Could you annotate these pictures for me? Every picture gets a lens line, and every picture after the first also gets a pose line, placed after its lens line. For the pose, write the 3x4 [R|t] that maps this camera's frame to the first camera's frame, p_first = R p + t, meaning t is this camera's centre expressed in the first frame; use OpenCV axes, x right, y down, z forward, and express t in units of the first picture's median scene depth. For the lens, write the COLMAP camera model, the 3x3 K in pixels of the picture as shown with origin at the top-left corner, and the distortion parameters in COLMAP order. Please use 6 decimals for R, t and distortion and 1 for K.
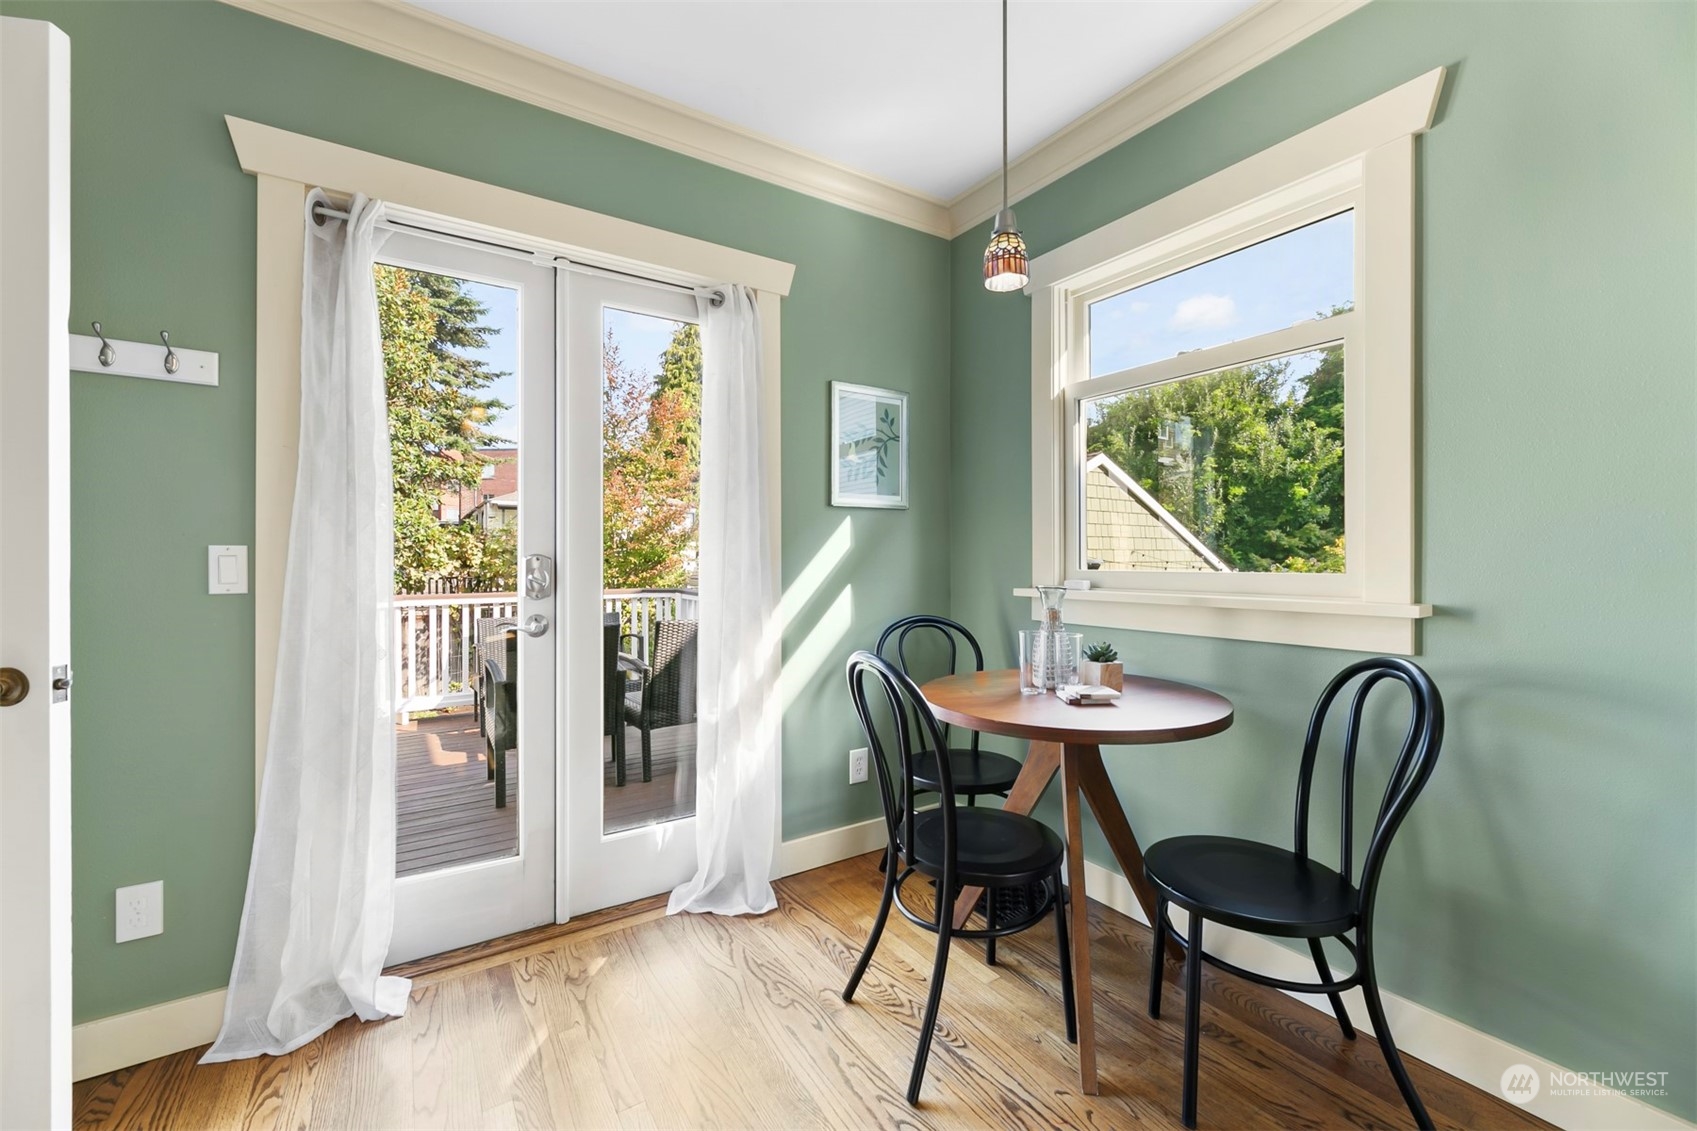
lens RADIAL K [[685.3, 0, 849.1], [0, 685.3, 561.4], [0, 0, 1]] dist [-0.002108, 0.000259]
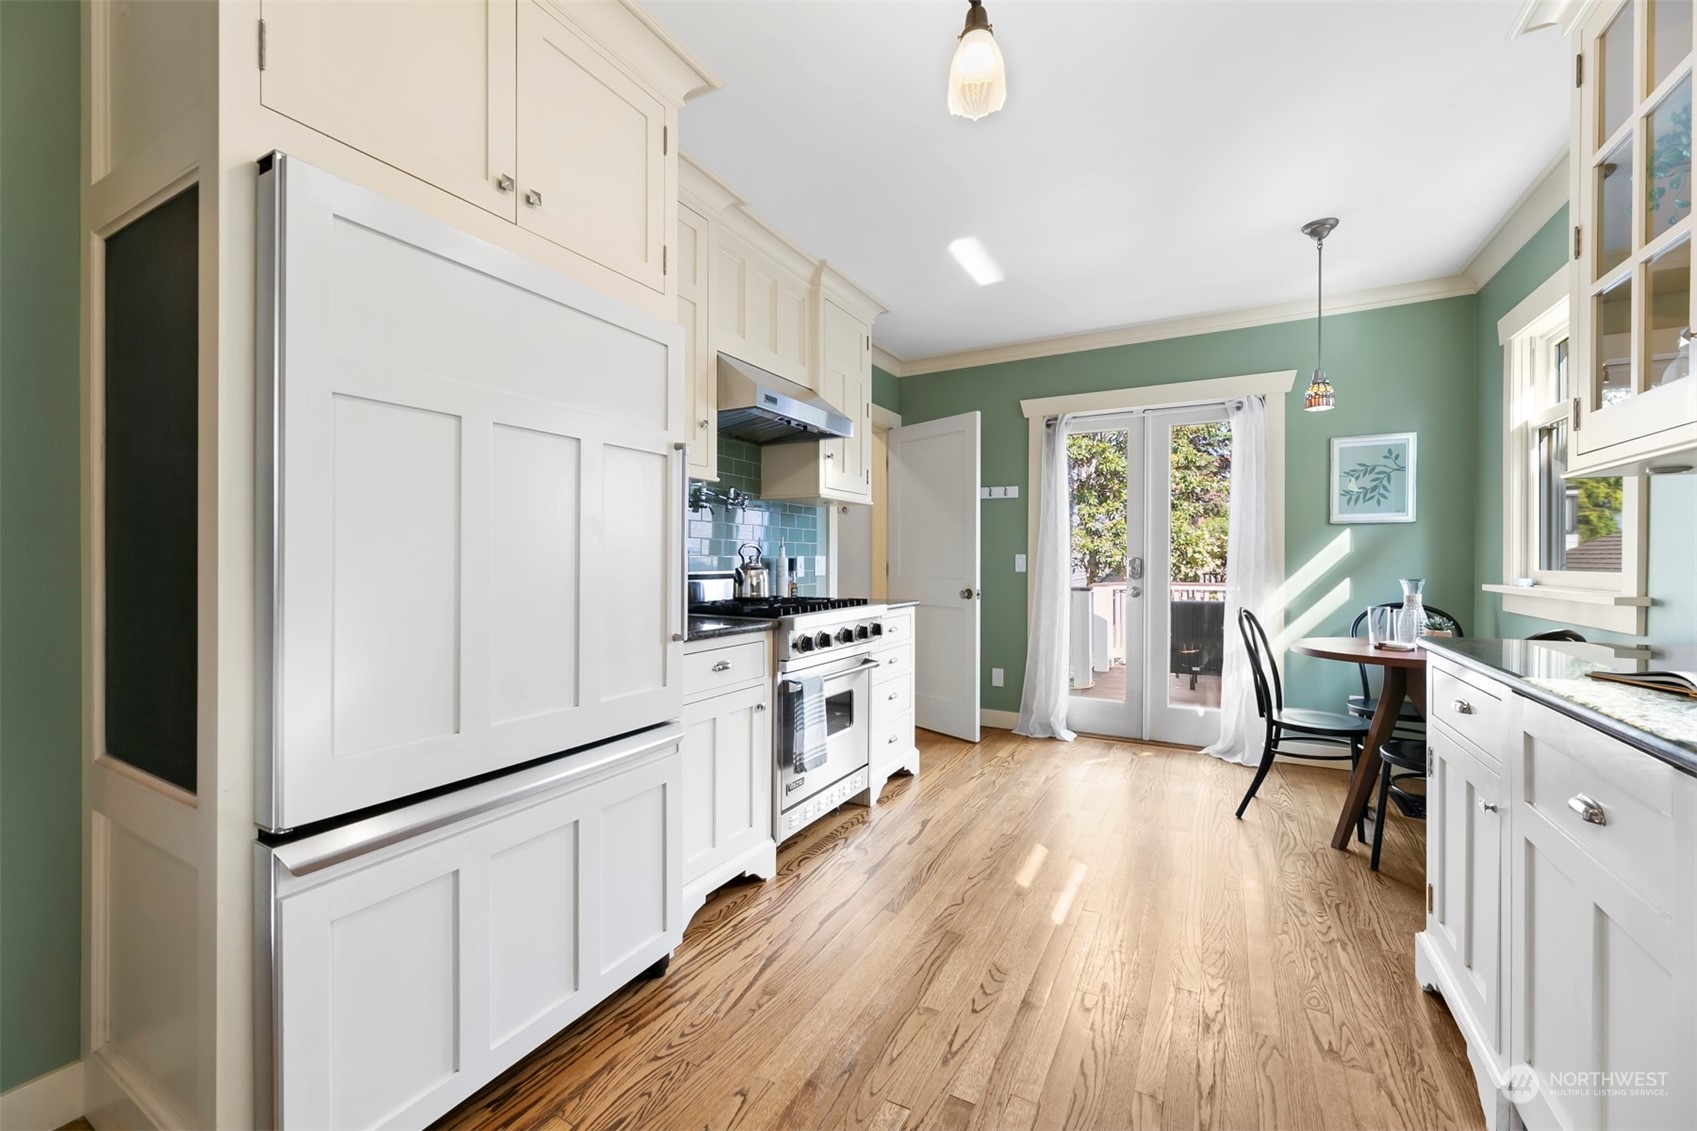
lens RADIAL K [[685.3, 0, 842.2], [0, 685.3, 558.0], [0, 0, 1]] dist [-0.002108, 0.000259]
pose [[0.466656, 0.002134, -0.884436, 0.914826], [-0.005001, 0.999987, -0.000226, -0.002504], [0.884425, 0.004529, 0.466661, -0.706779]]
